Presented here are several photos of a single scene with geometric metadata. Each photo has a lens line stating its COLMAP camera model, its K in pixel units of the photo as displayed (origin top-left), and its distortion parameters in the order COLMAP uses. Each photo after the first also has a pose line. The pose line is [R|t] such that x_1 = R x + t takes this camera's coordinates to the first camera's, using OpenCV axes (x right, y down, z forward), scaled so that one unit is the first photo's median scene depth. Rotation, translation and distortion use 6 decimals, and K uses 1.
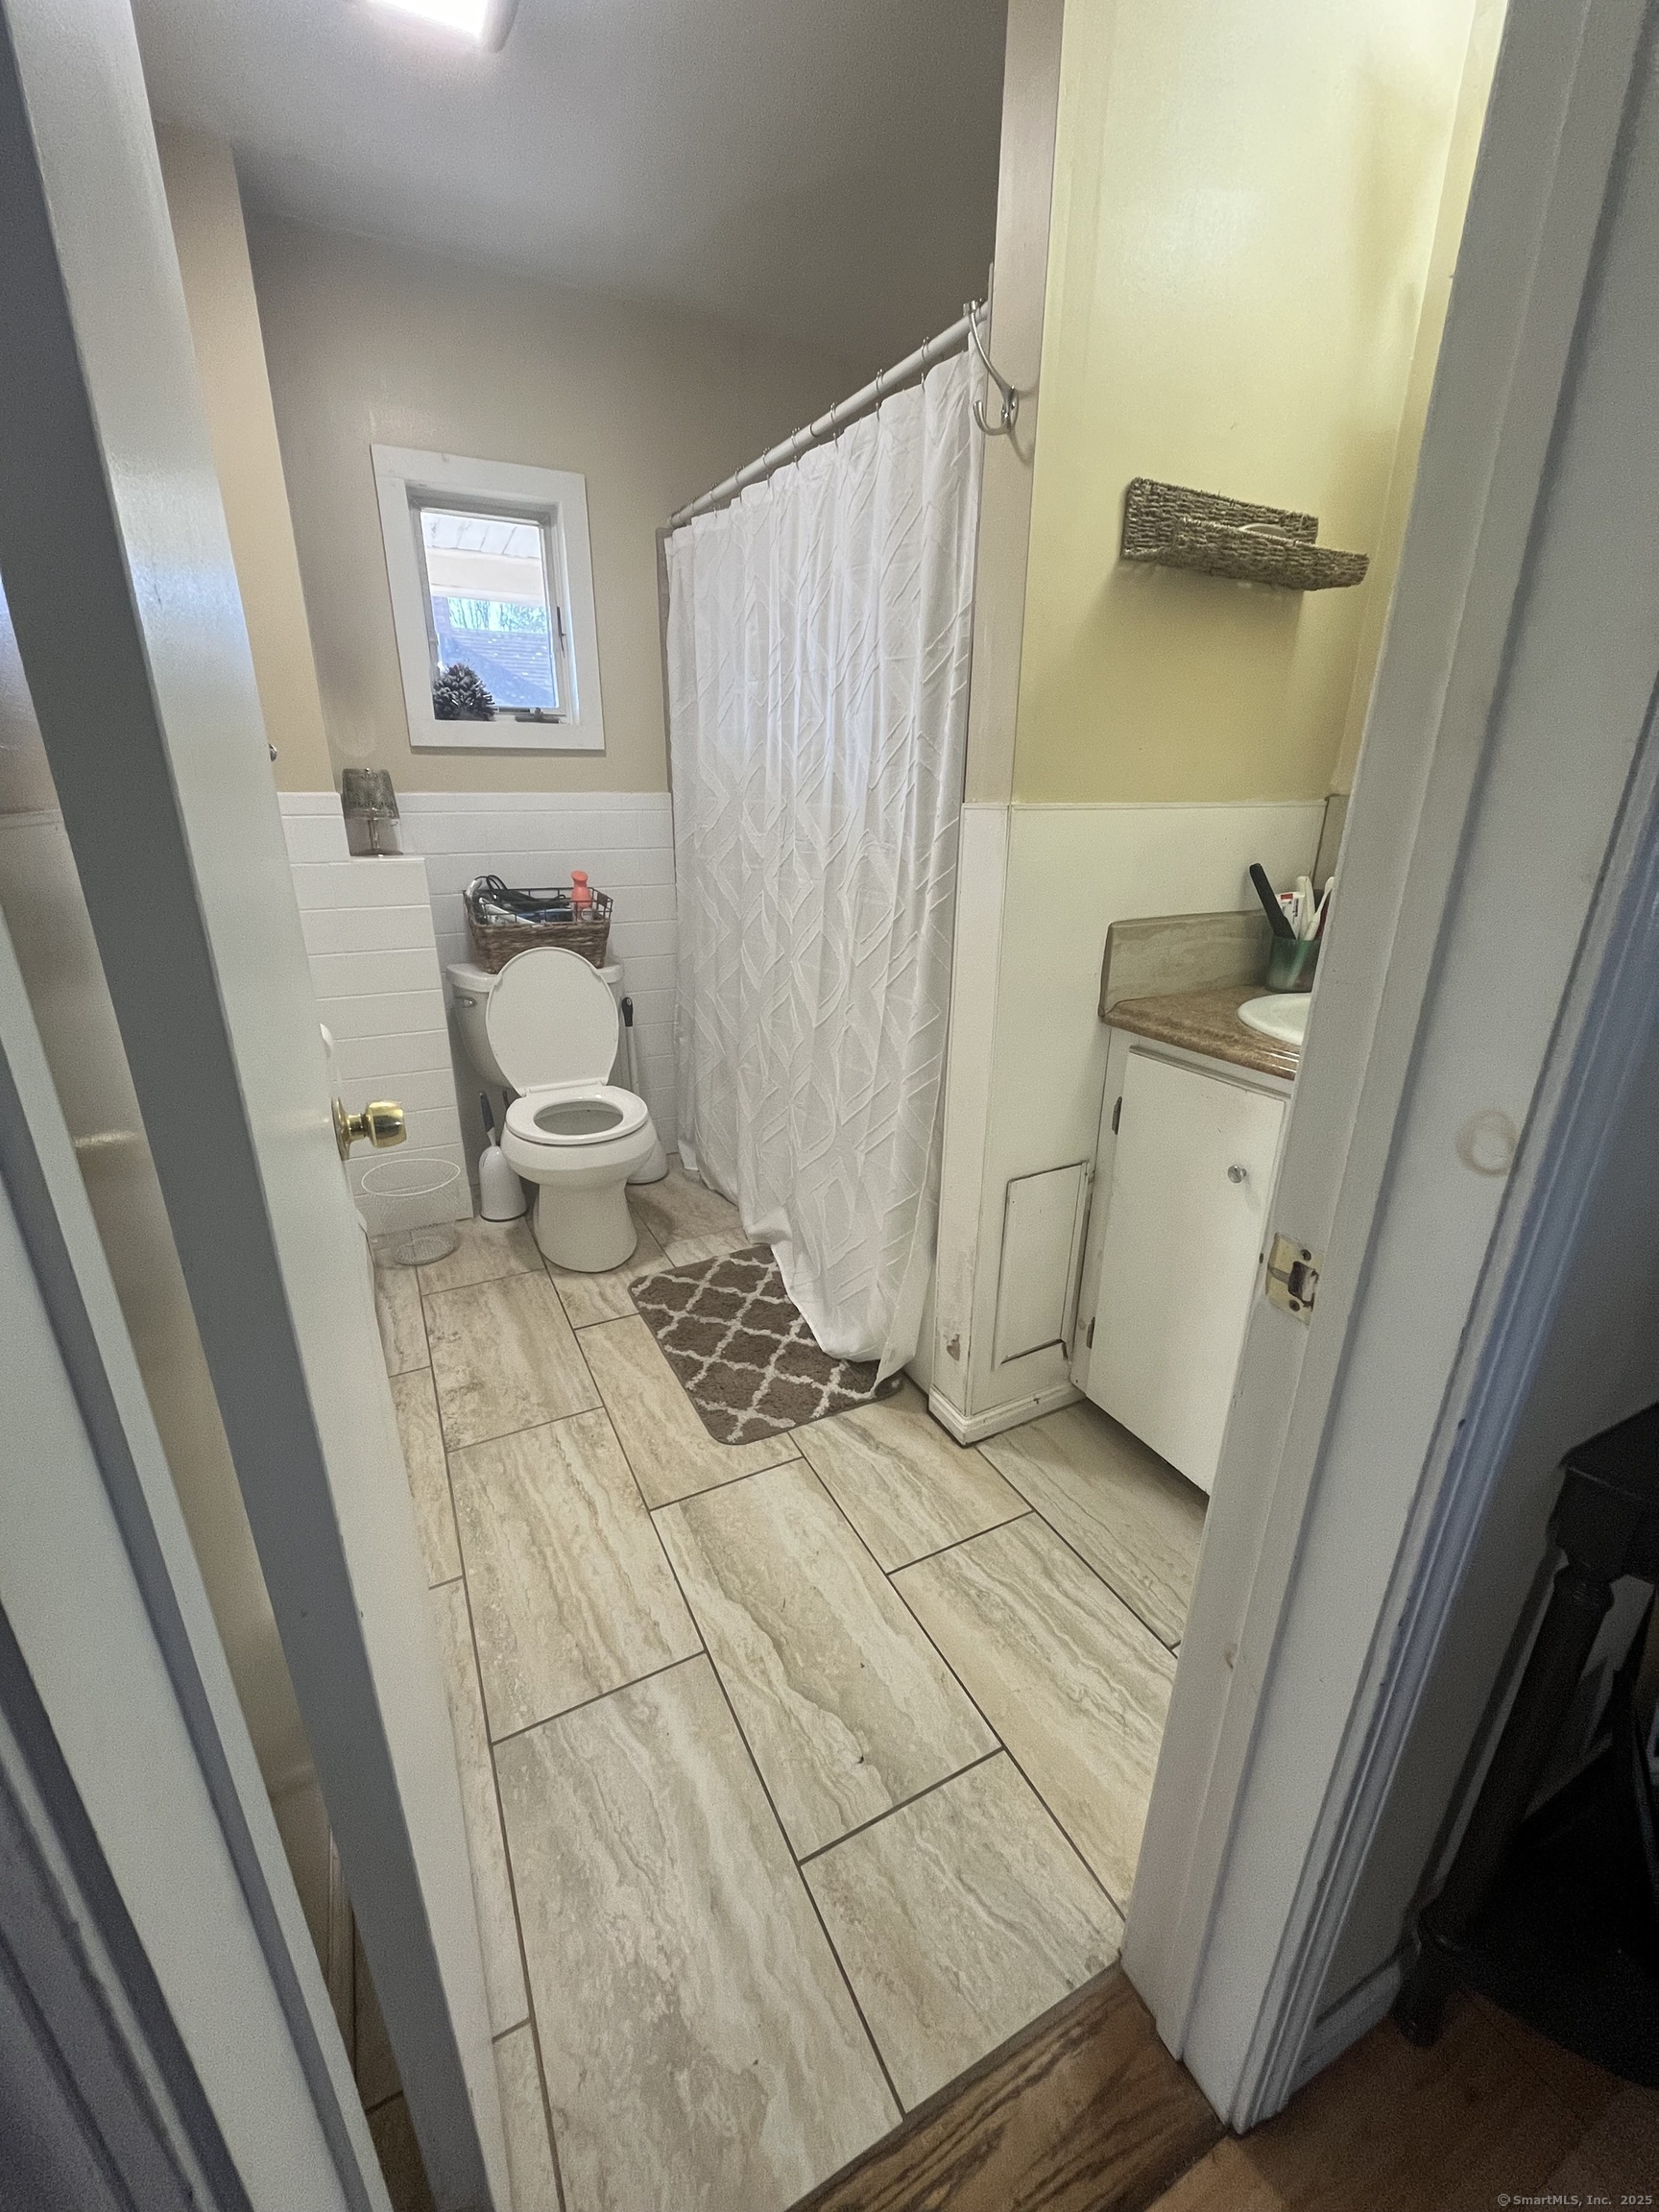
lens RADIAL K [[892.9, 0, 812.3], [0, 892.9, 1106.2], [0, 0, 1]] dist [-0.005174, 0.001013]
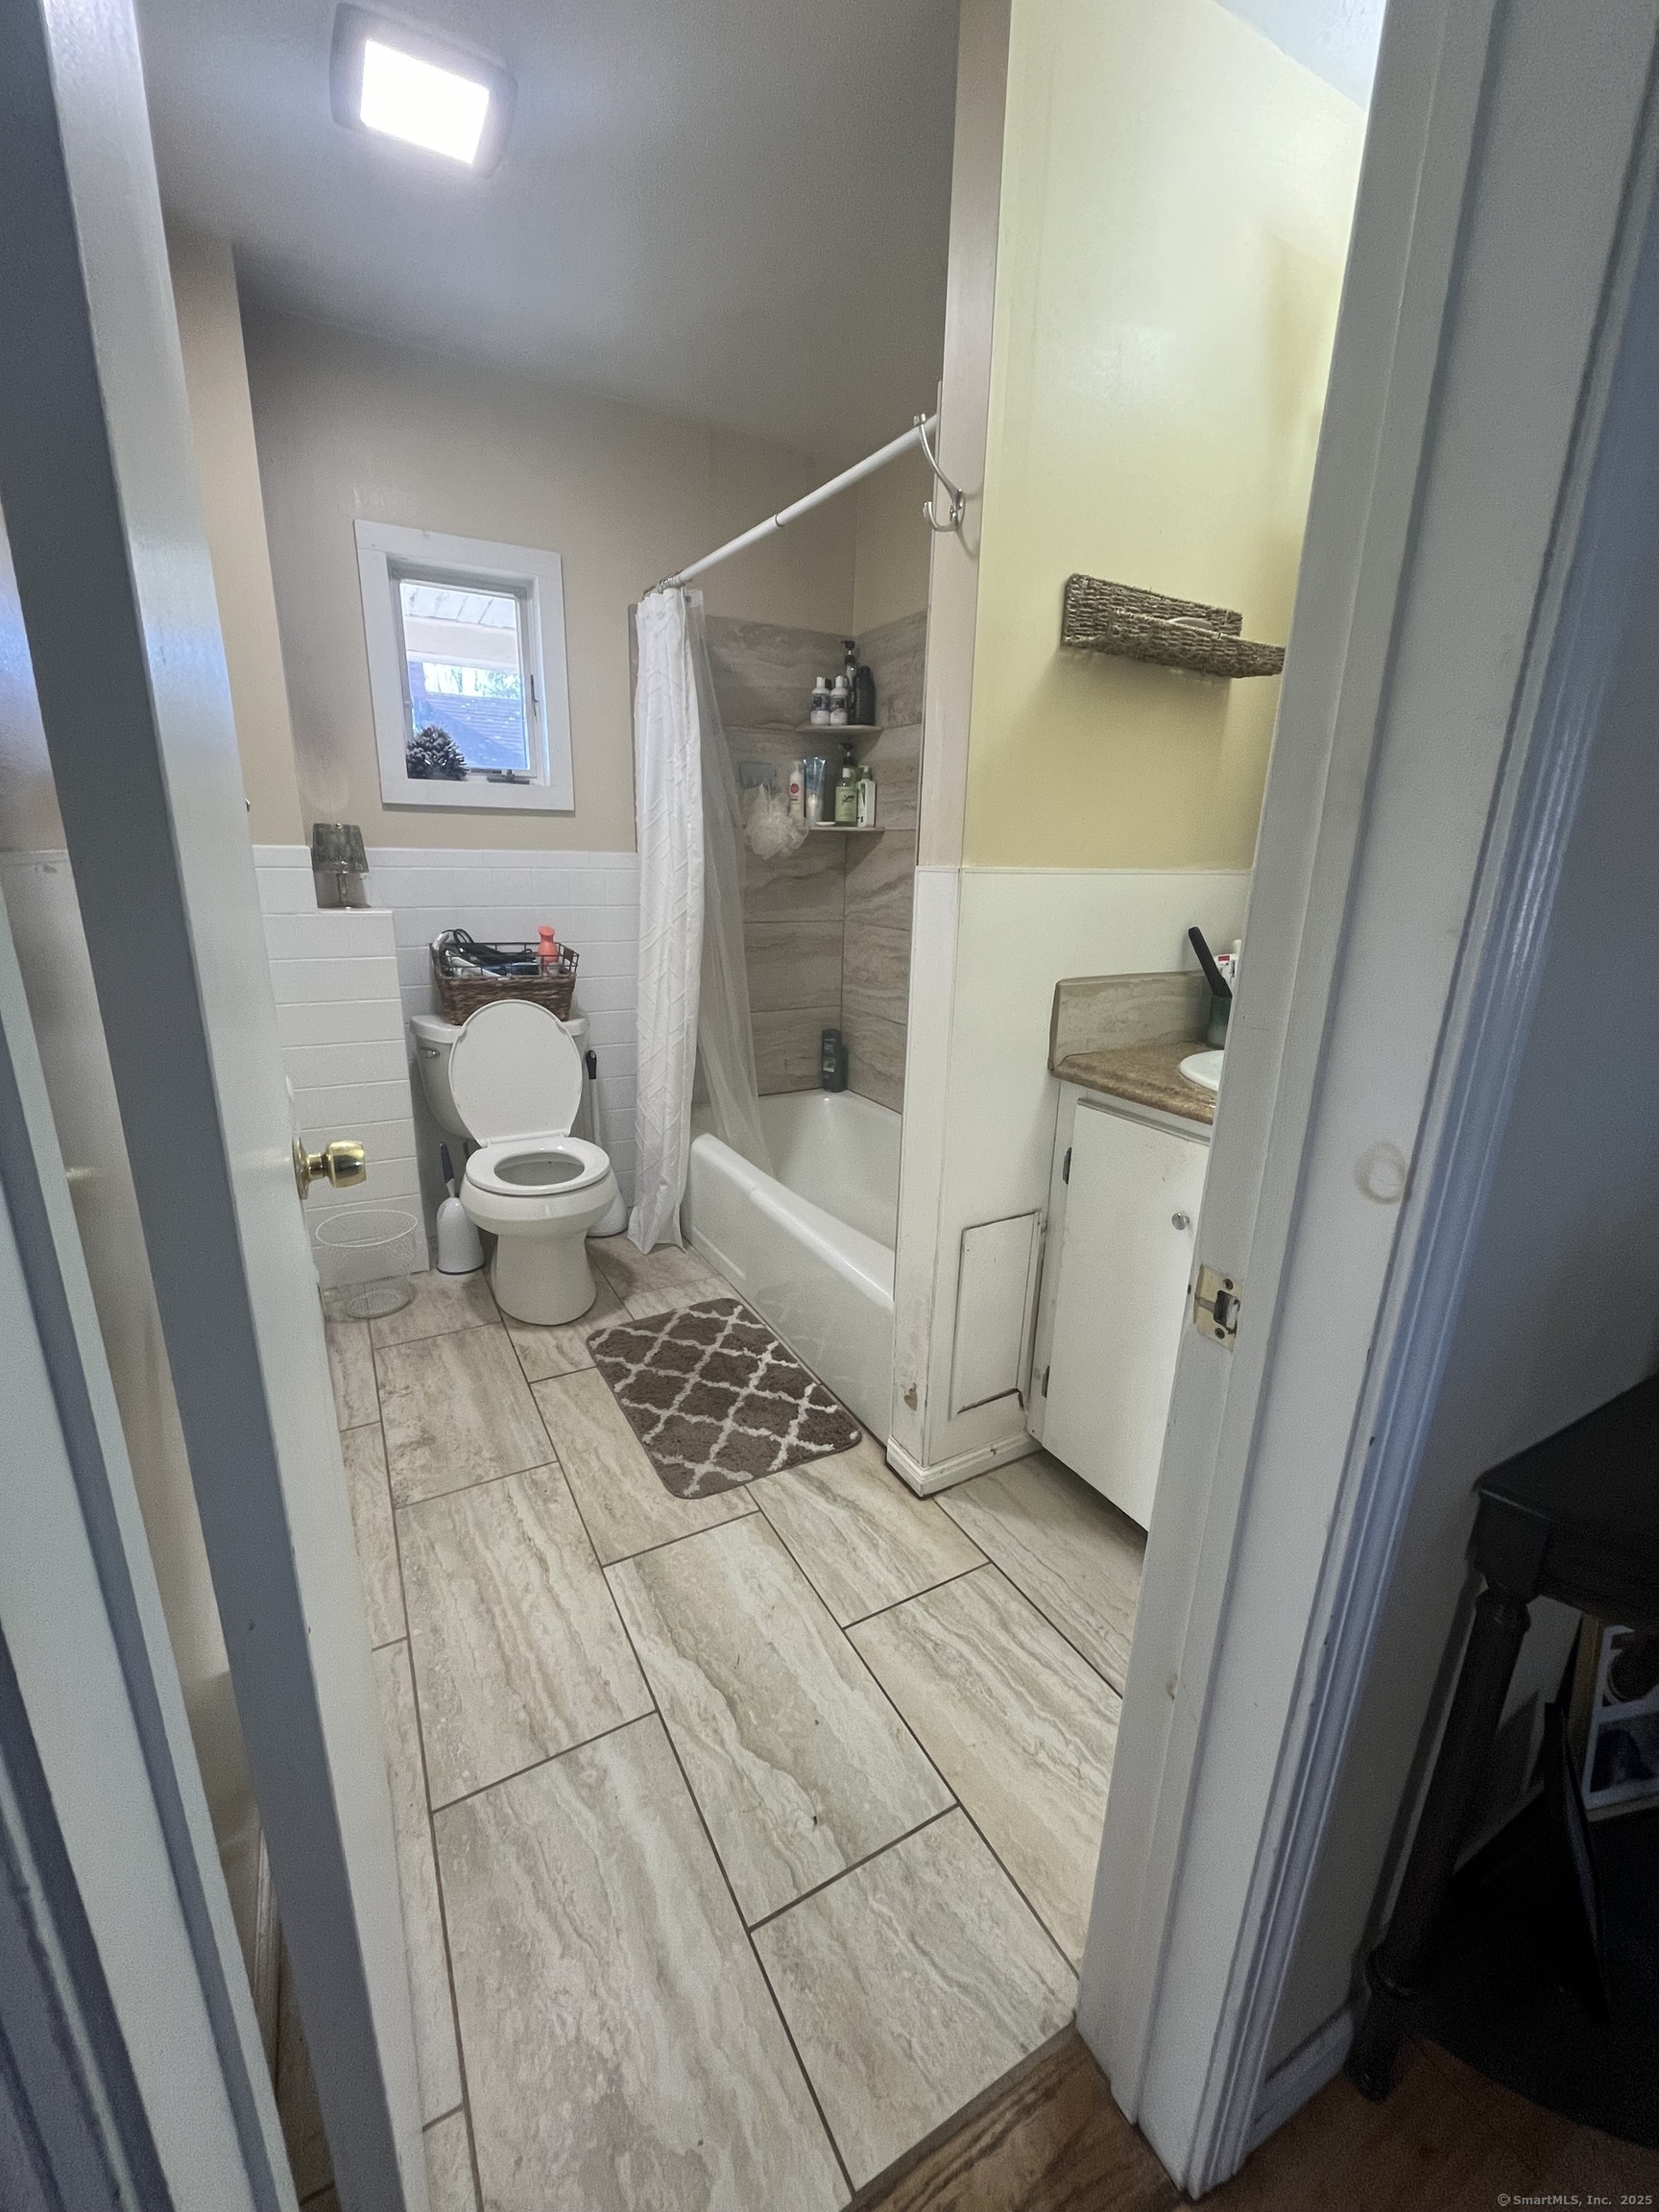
lens RADIAL K [[892.9, 0, 812.4], [0, 892.9, 1106.6], [0, 0, 1]] dist [-0.005174, 0.001013]
pose [[0.999223, 0.007330, 0.038724, 0.007648], [-0.004771, 0.997823, -0.065779, 0.012963], [-0.039121, 0.065543, 0.997083, -0.023339]]
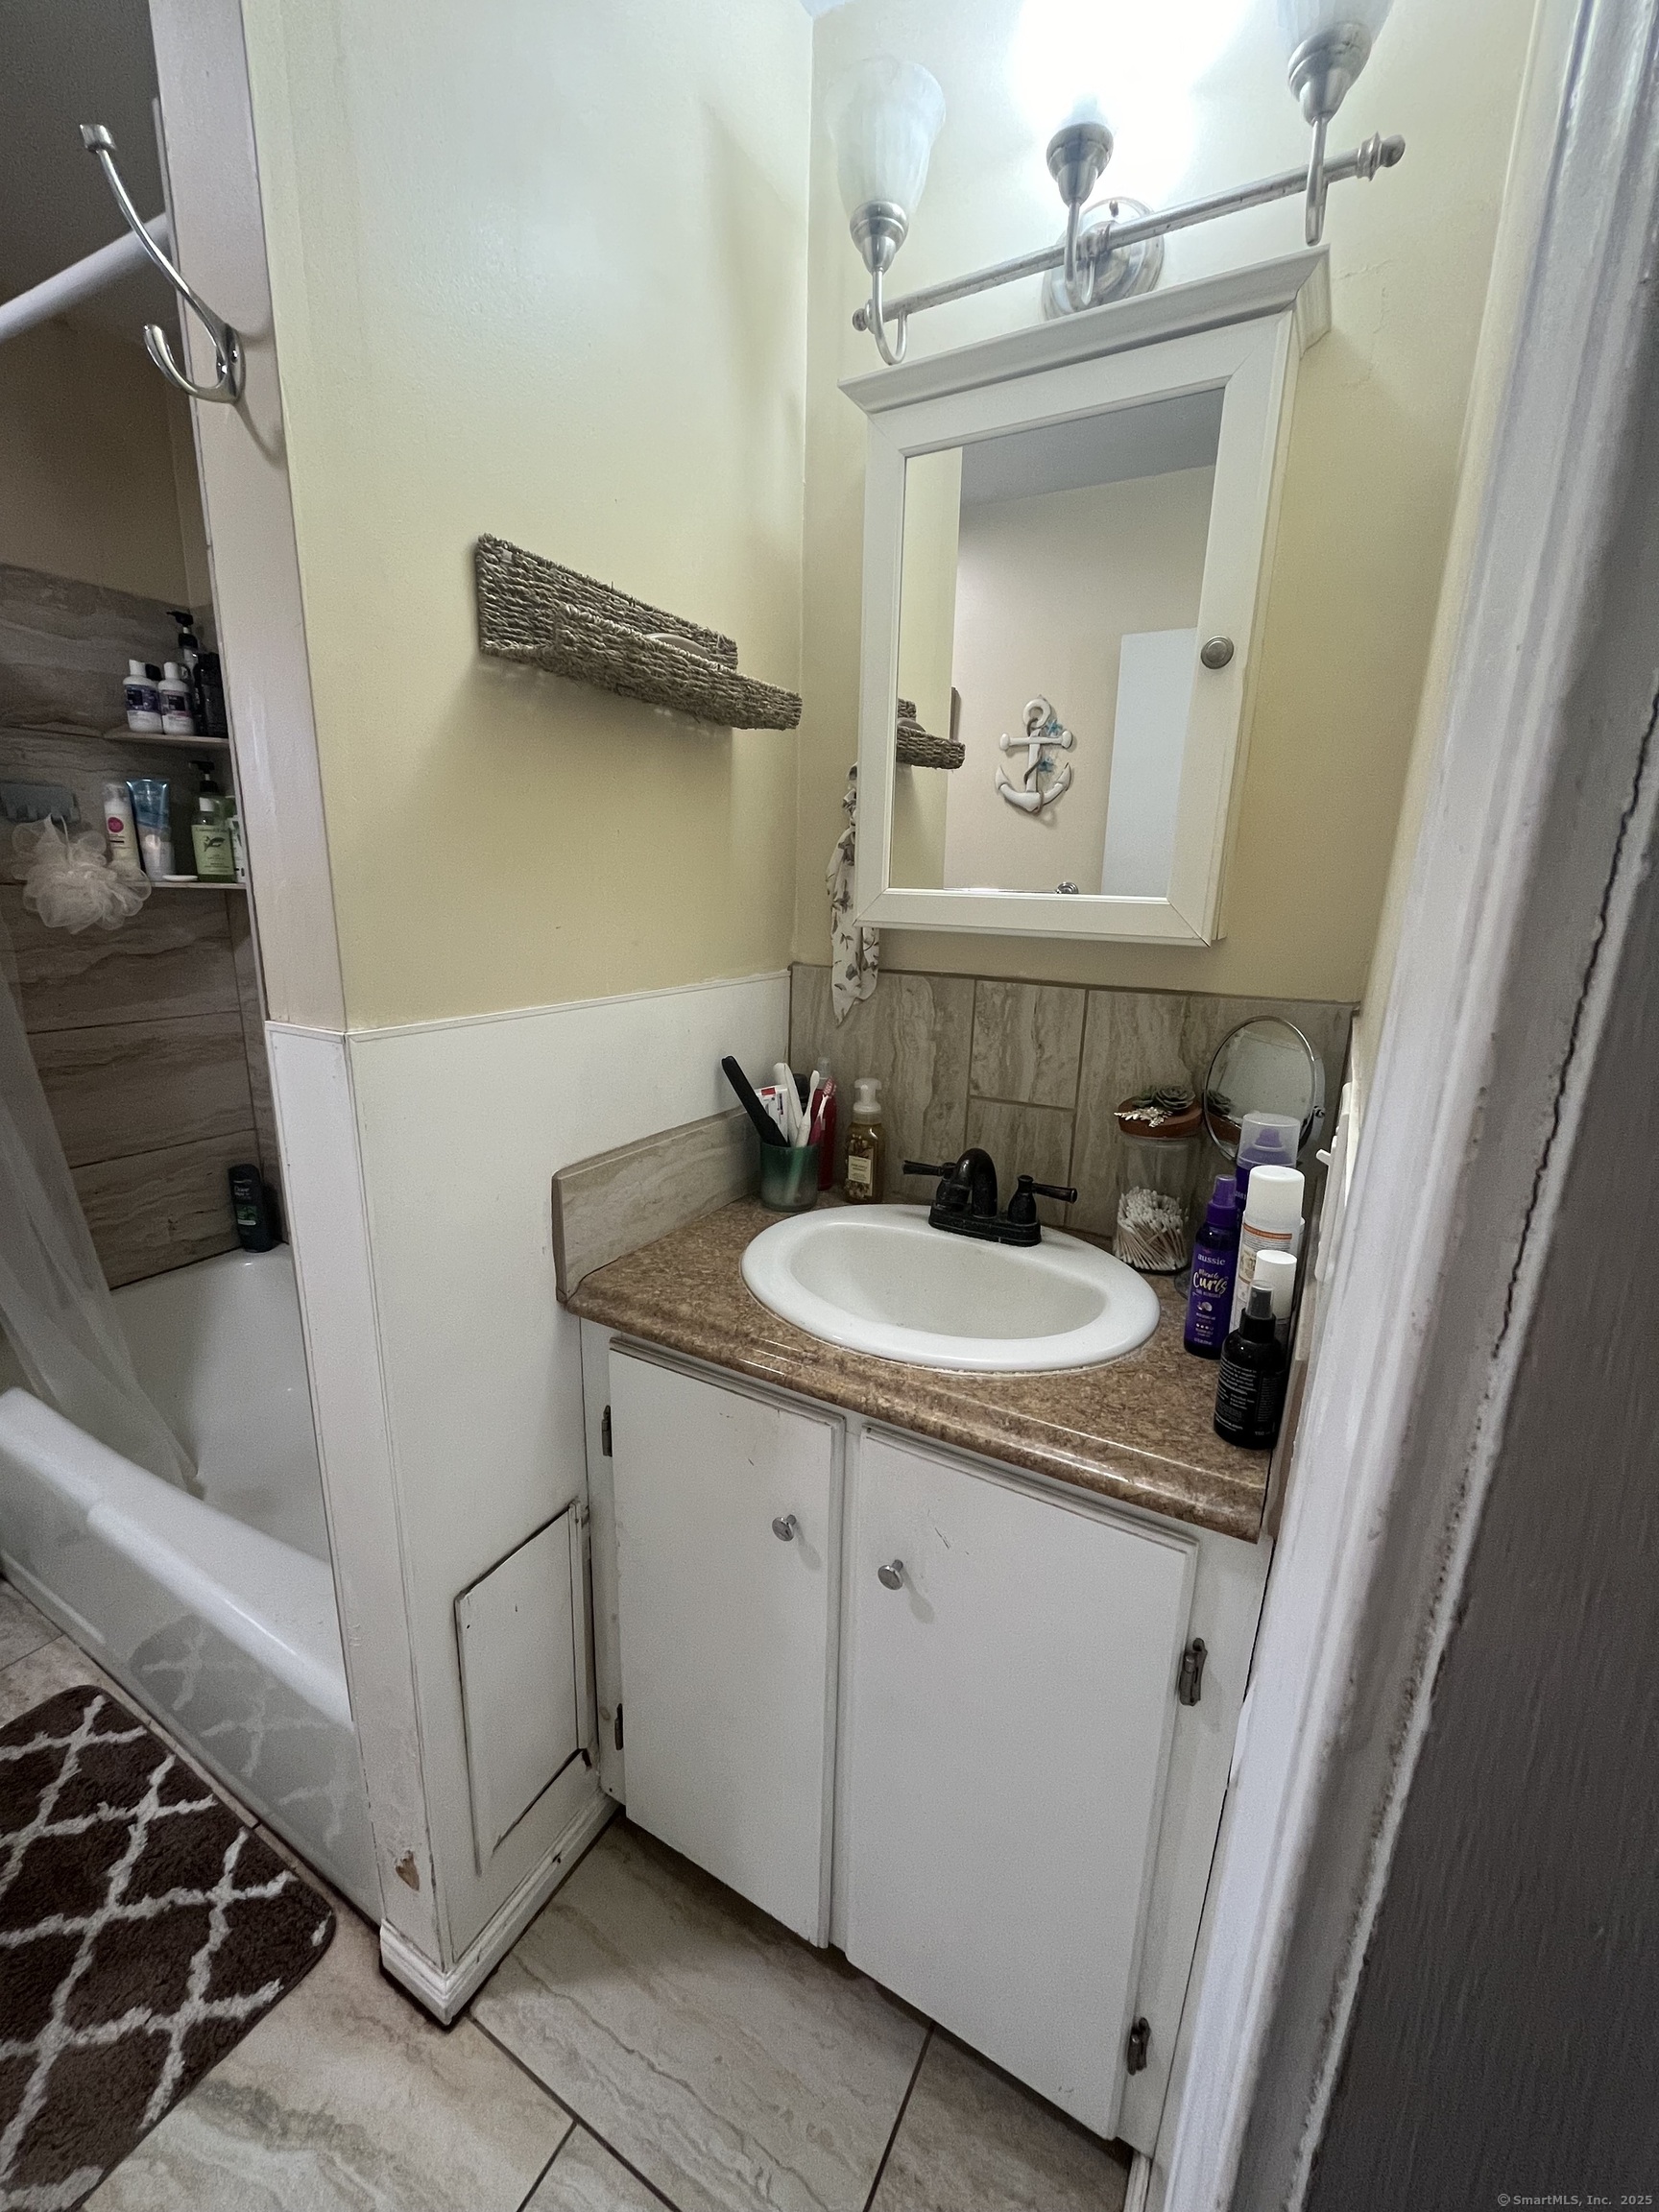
lens RADIAL K [[892.9, 0, 816.1], [0, 892.9, 1100.1], [0, 0, 1]] dist [-0.005174, 0.001013]
pose [[0.833893, -0.113731, 0.540081, 0.151152], [0.163874, 0.985431, -0.045511, -0.209139], [-0.527037, 0.126457, 0.840381, 0.343756]]
